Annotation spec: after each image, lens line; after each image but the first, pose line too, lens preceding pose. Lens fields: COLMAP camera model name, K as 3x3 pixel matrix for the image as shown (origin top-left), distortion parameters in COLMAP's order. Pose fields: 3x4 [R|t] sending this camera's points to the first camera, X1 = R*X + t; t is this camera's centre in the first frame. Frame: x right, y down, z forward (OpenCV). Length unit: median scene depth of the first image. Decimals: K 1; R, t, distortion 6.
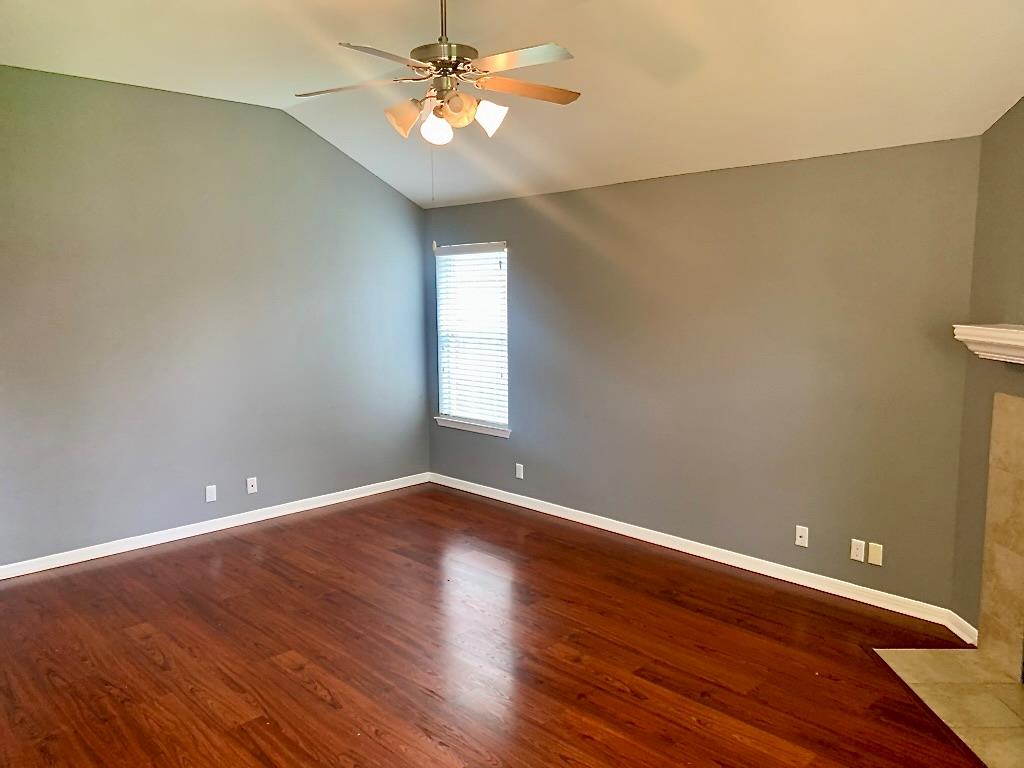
lens RADIAL K [[784.9, 0, 512.0], [0, 784.9, 384.0], [0, 0, 1]] dist [0.005809, -0.000779]
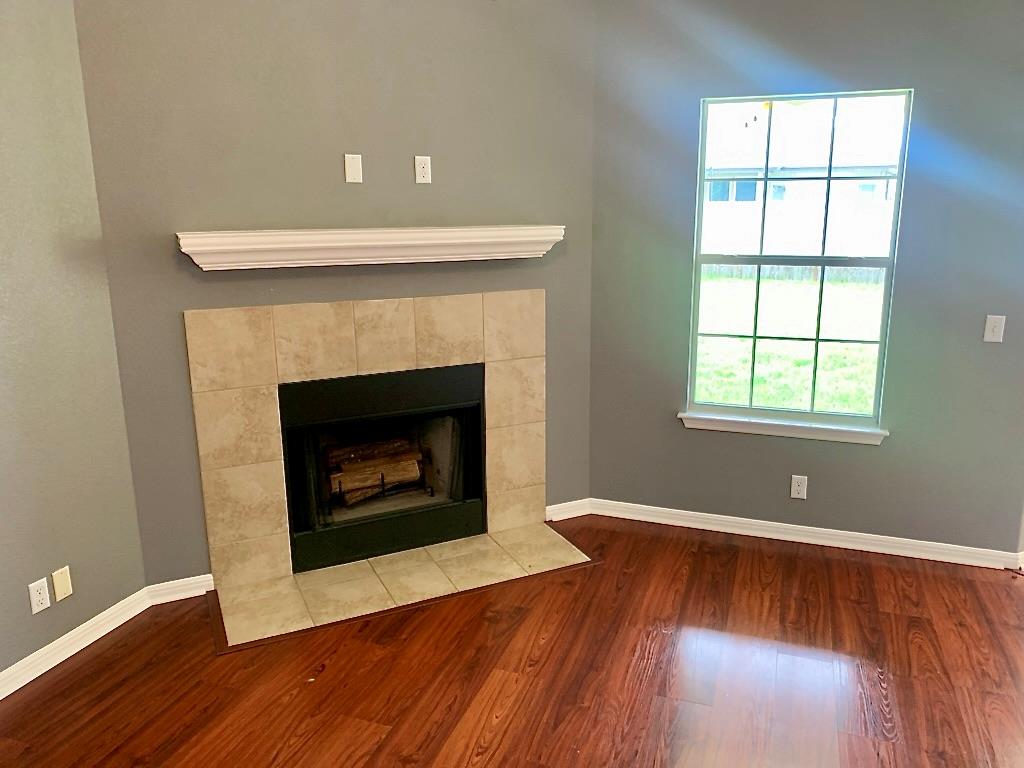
lens RADIAL K [[774.4, 0, 523.7], [0, 774.4, 376.3], [0, 0, 1]] dist [0.072110, -0.136396]
pose [[-0.446100, -0.189472, 0.874697, -0.327742], [0.121558, 0.955450, 0.268959, -0.107044], [-0.886690, 0.226309, -0.403195, 1.024243]]
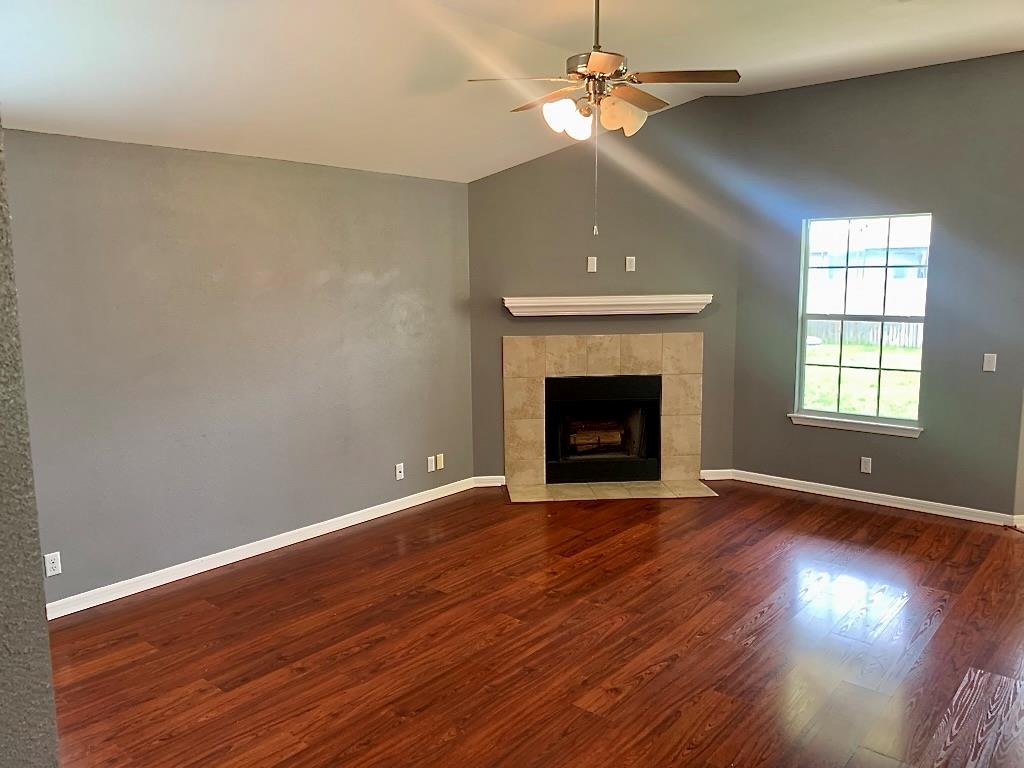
lens RADIAL K [[766.4, 0, 494.6], [0, 766.4, 383.0], [0, 0, 1]] dist [-0.000760, -0.005648]
pose [[-0.079146, -0.129880, 0.988366, -1.078457], [0.138100, 0.980487, 0.139903, -0.127564], [-0.987251, 0.147566, -0.059665, 1.128046]]
